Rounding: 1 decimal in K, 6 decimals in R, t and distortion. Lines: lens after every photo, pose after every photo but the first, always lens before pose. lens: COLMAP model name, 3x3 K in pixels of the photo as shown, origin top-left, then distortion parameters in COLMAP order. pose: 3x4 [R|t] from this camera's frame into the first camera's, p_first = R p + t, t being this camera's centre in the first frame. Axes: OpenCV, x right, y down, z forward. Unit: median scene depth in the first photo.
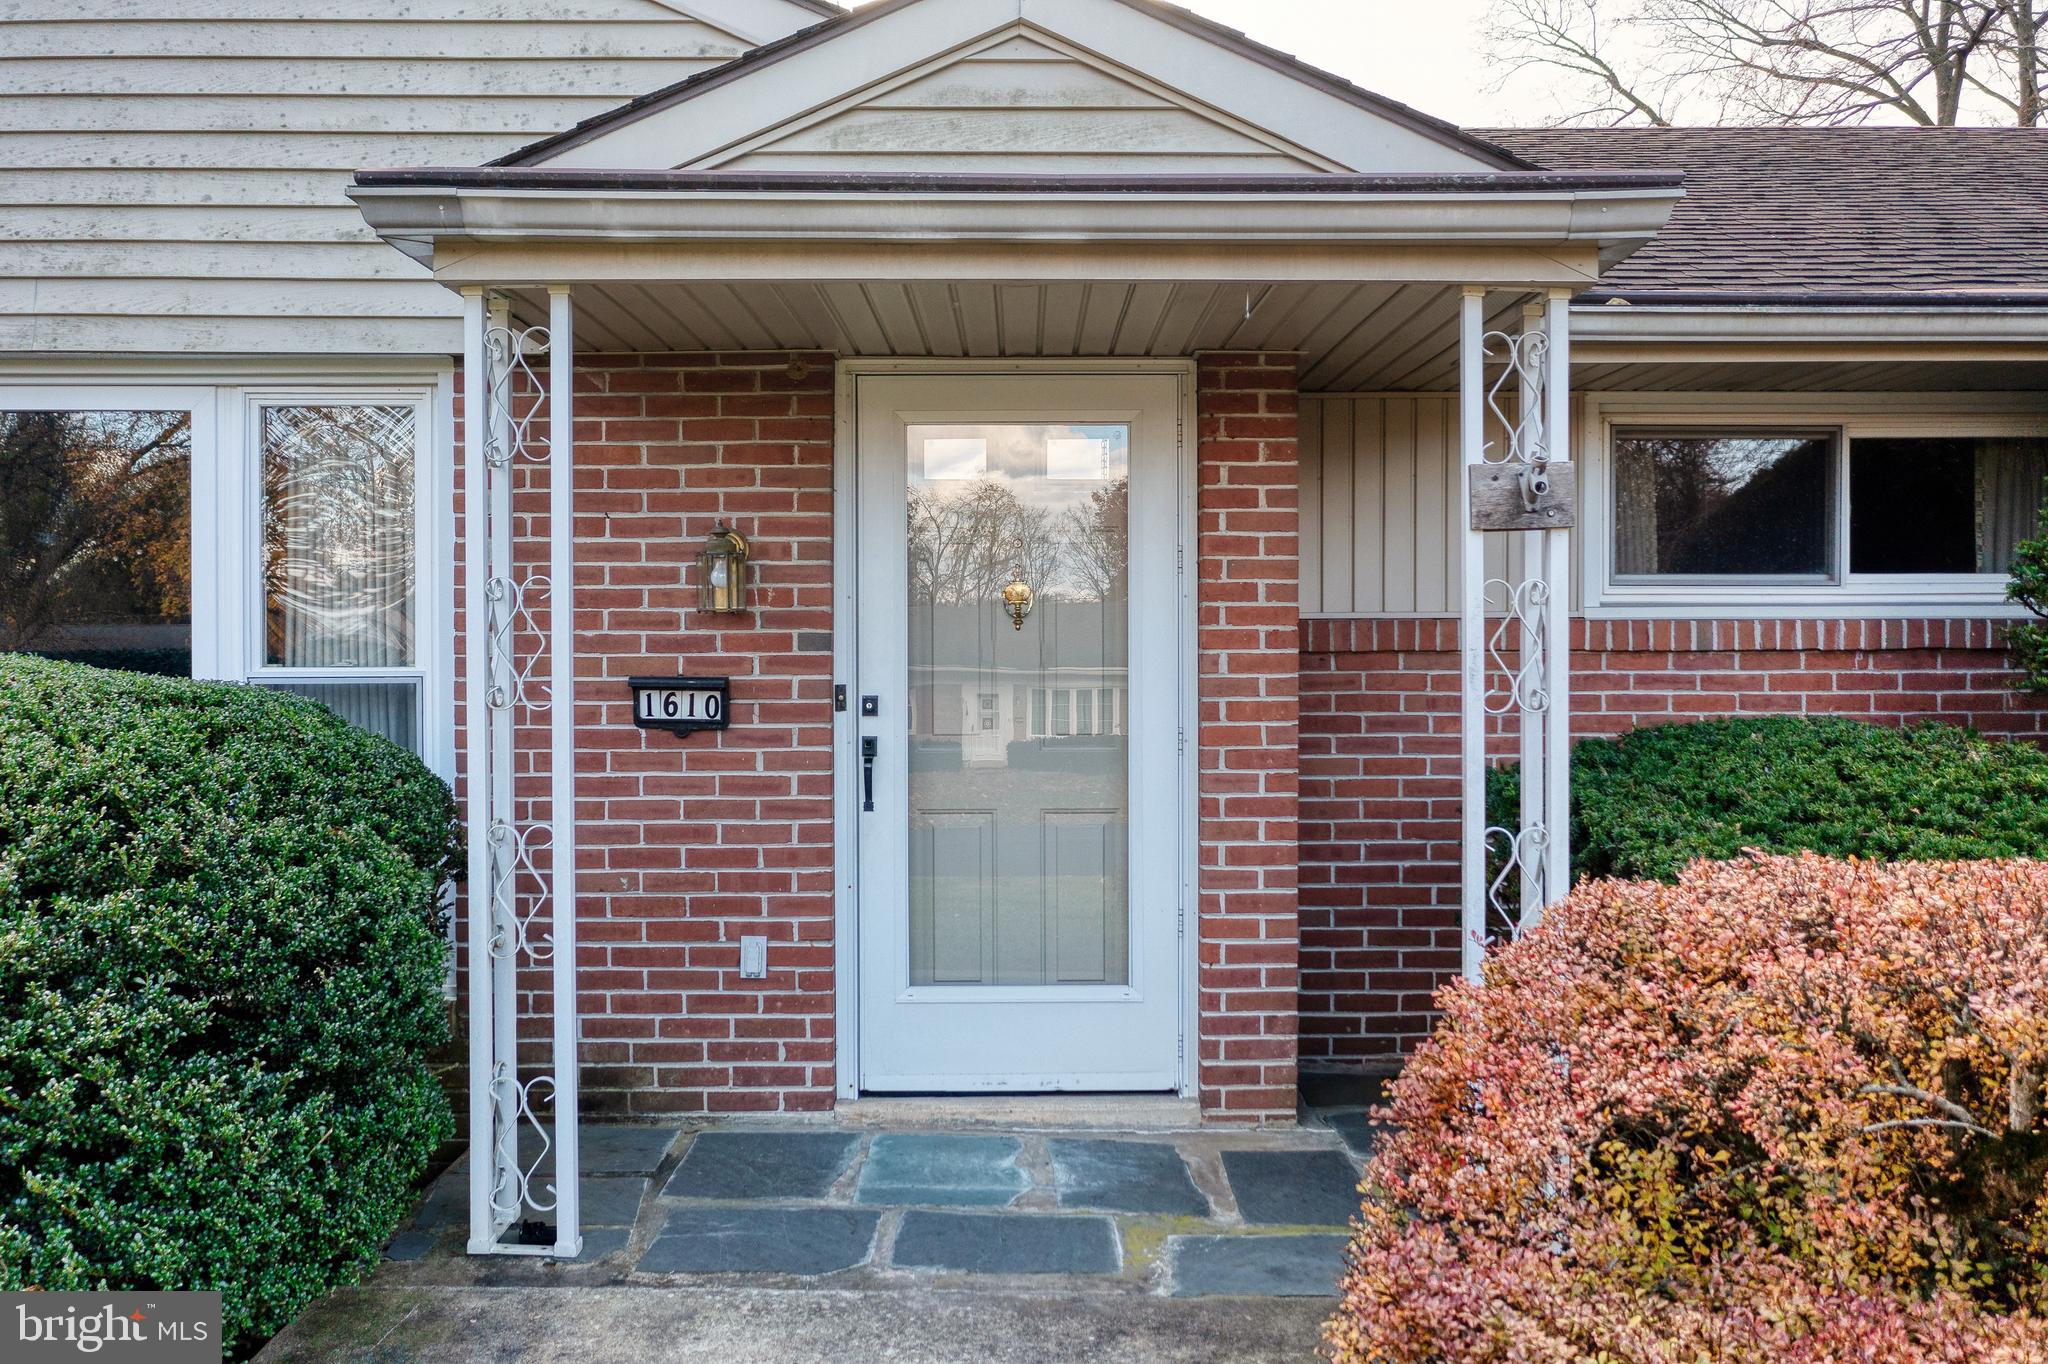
lens RADIAL K [[1658.8, 0, 1025.3], [0, 1658.8, 643.4], [0, 0, 1]] dist [-0.009267, -0.006820]
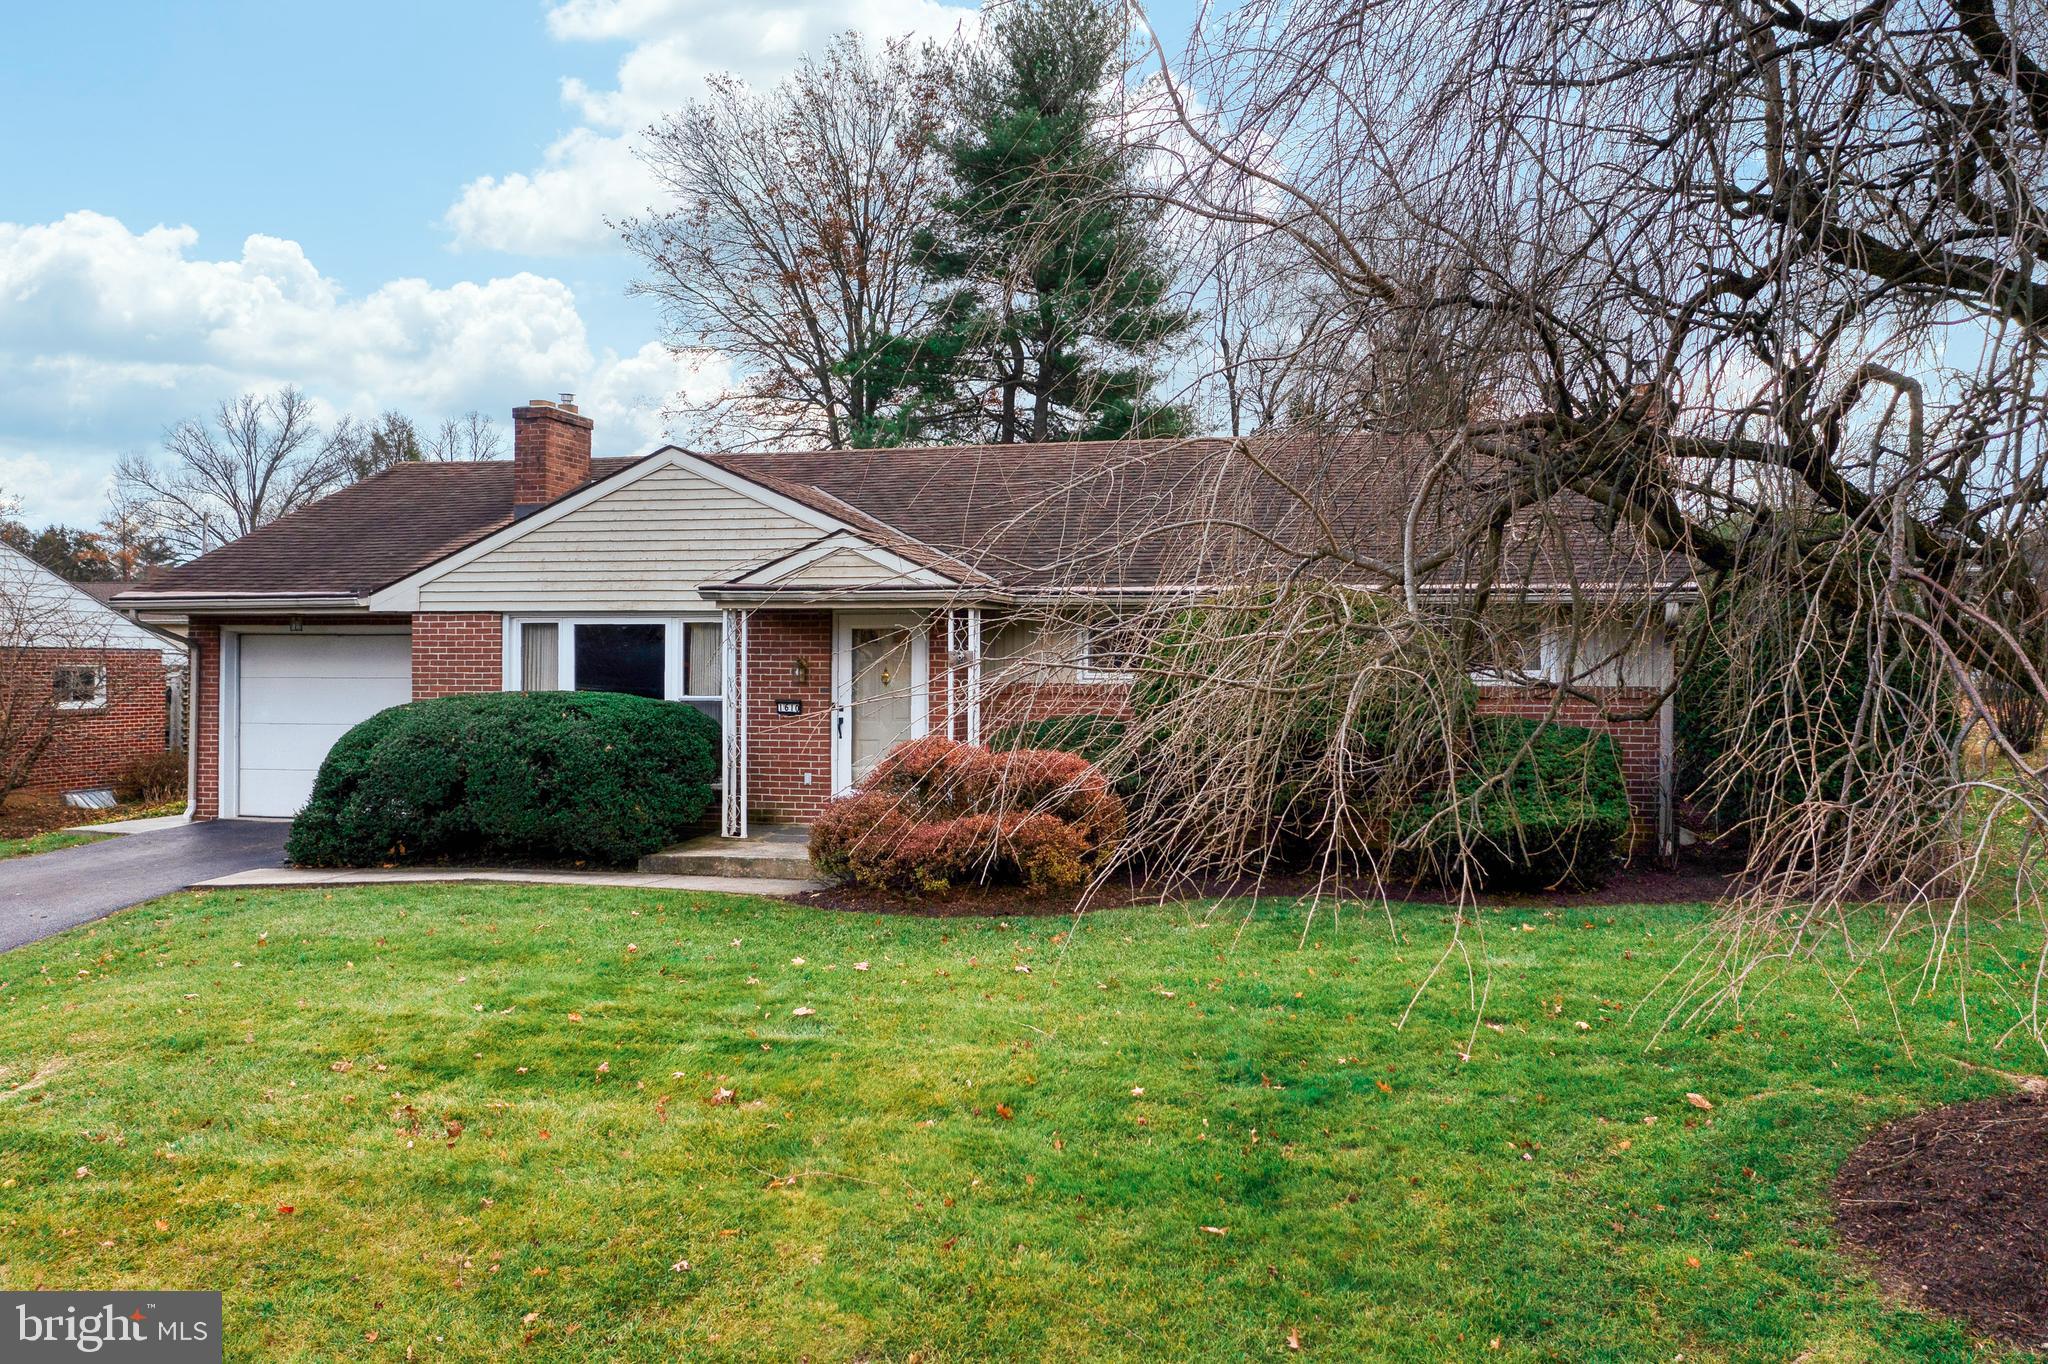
lens RADIAL K [[1665.8, 0, 1023.0], [0, 1665.8, 595.7], [0, 0, 1]] dist [0.007152, 0.001758]
pose [[0.963642, -0.004848, -0.267152, 1.252765], [-0.003458, 0.999525, -0.030611, -0.097309], [0.267174, 0.030422, 0.963168, -2.361158]]
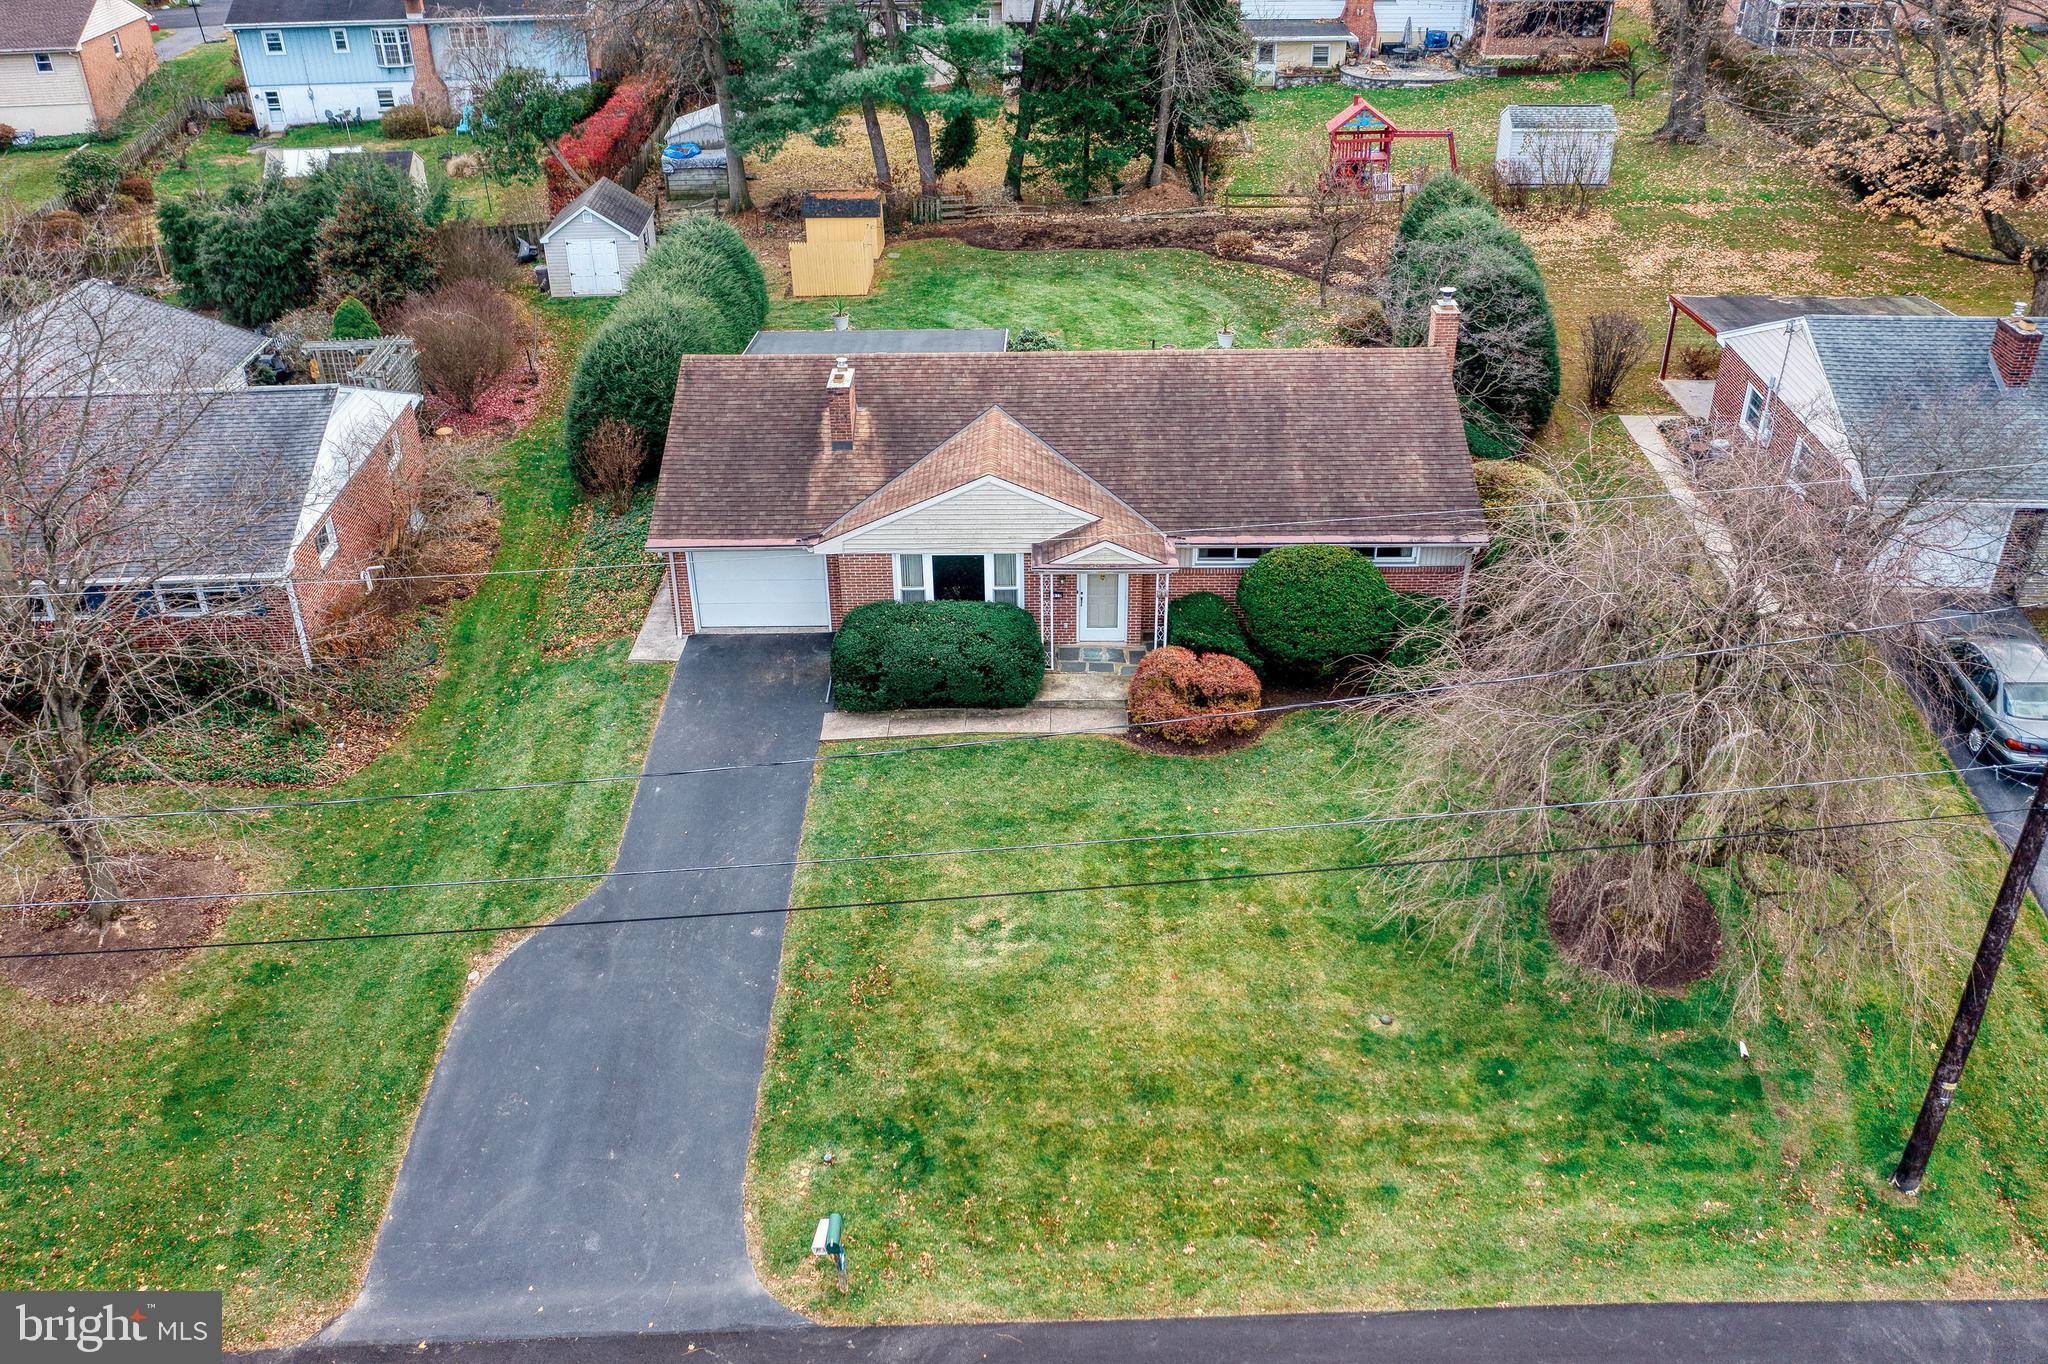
lens RADIAL K [[1658.8, 0, 1025.3], [0, 1658.8, 643.4], [0, 0, 1]] dist [-0.009267, -0.006820]
pose [[0.999815, 0.002587, -0.019043, -0.204789], [0.007248, 0.866944, 0.498353, -3.399823], [0.017799, -0.498399, 0.866765, -5.399602]]
